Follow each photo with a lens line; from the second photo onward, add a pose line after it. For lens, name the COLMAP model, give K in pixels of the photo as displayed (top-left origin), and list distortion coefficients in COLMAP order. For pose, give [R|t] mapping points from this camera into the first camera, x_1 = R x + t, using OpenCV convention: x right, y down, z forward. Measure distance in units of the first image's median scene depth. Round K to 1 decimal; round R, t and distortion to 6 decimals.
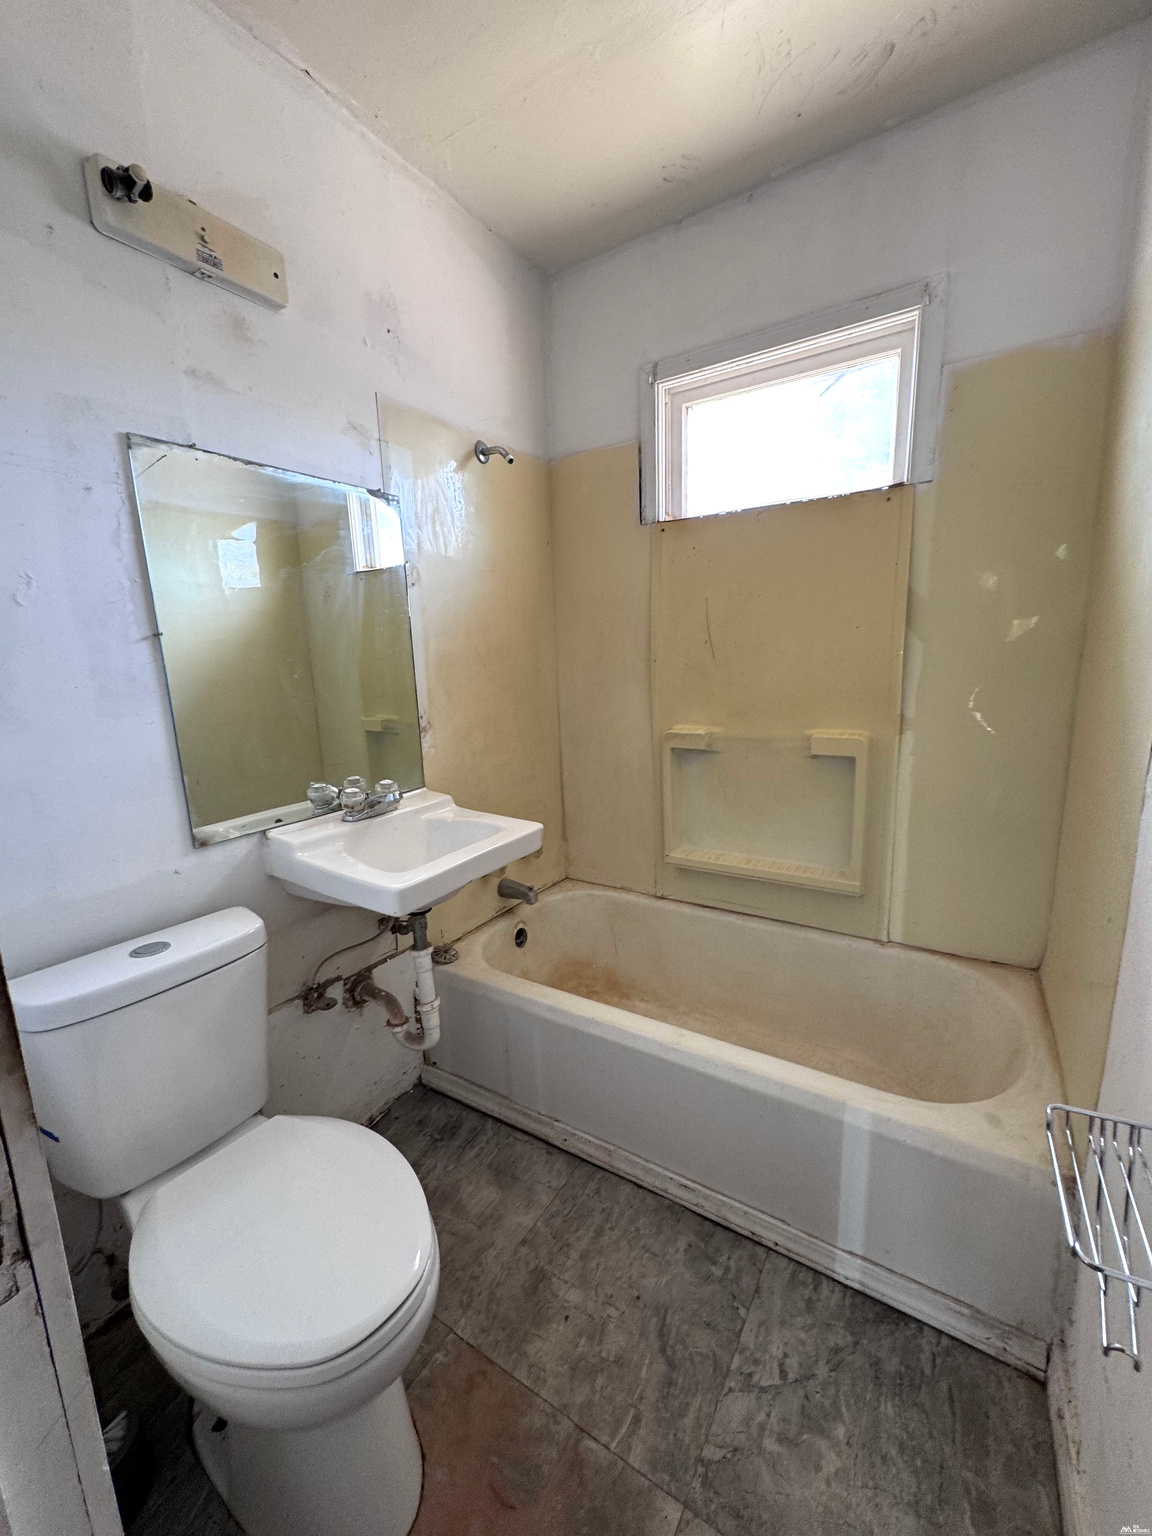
lens RADIAL K [[612.6, 0, 578.2], [0, 612.6, 768.5], [0, 0, 1]] dist [-0.003832, 0.000743]
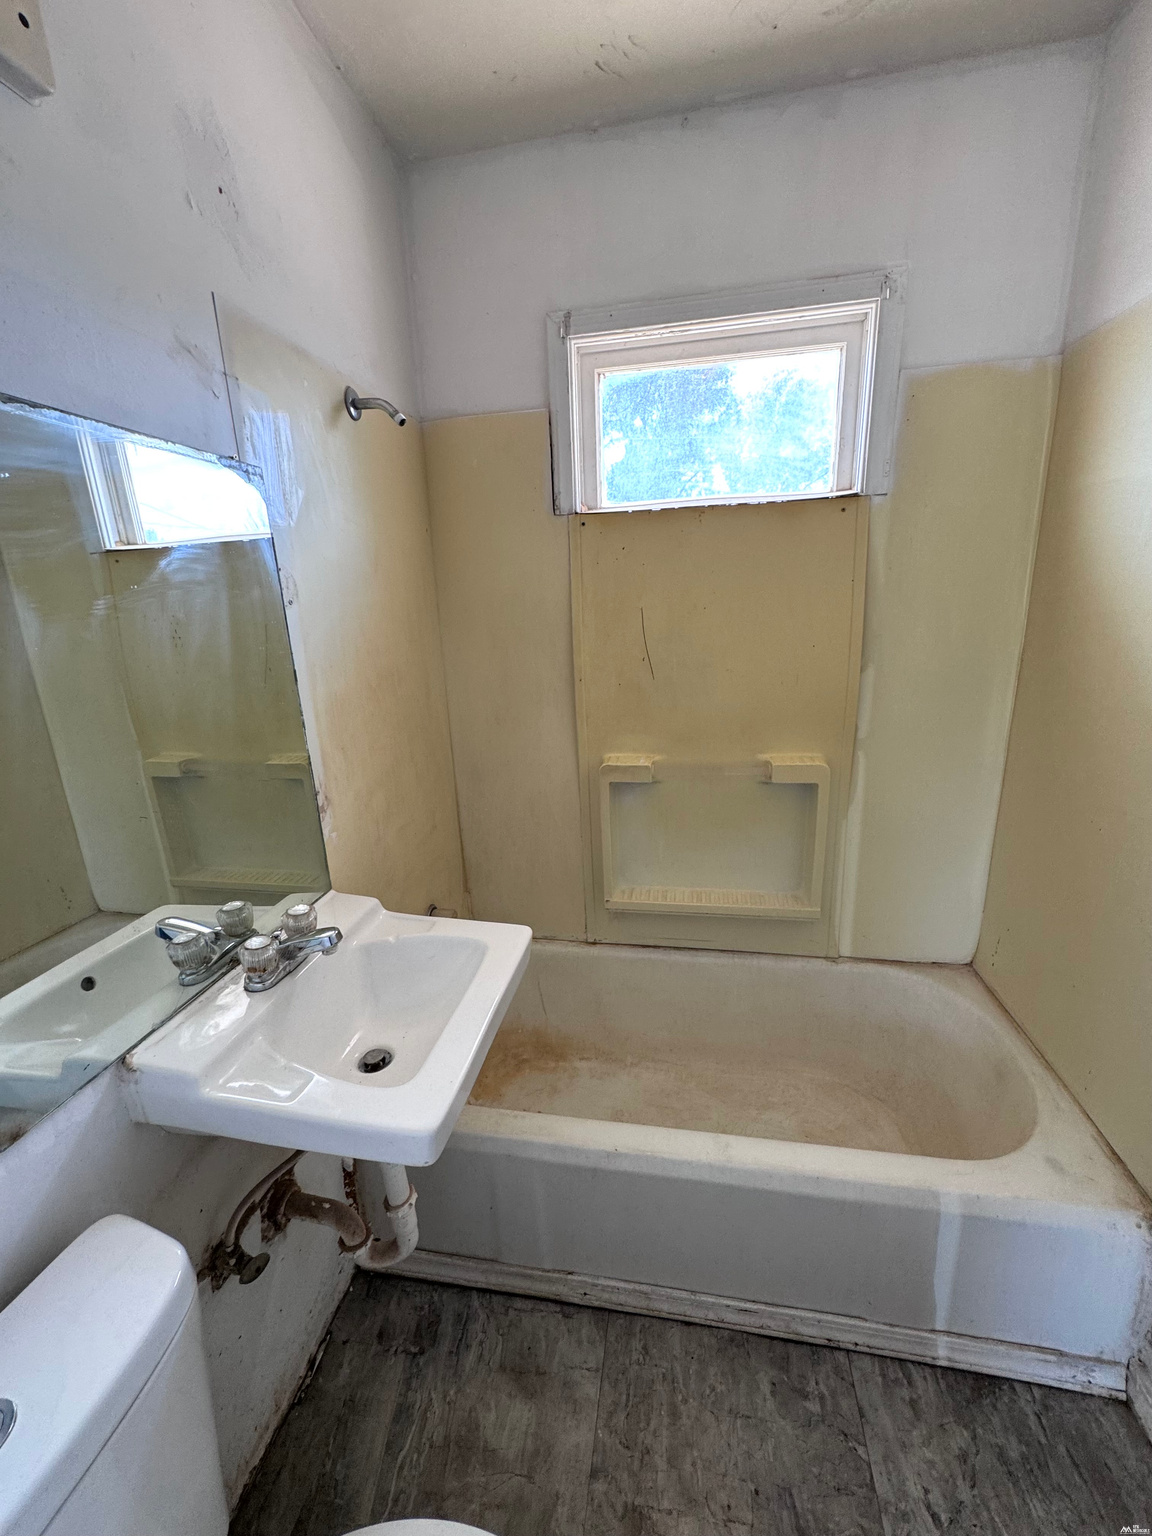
lens RADIAL K [[612.6, 0, 577.0], [0, 612.6, 768.2], [0, 0, 1]] dist [-0.003832, 0.000743]
pose [[0.927552, -0.101359, 0.359685, -0.251936], [0.078607, 0.993899, 0.077367, -0.156224], [-0.365332, -0.043488, 0.929861, 0.270214]]
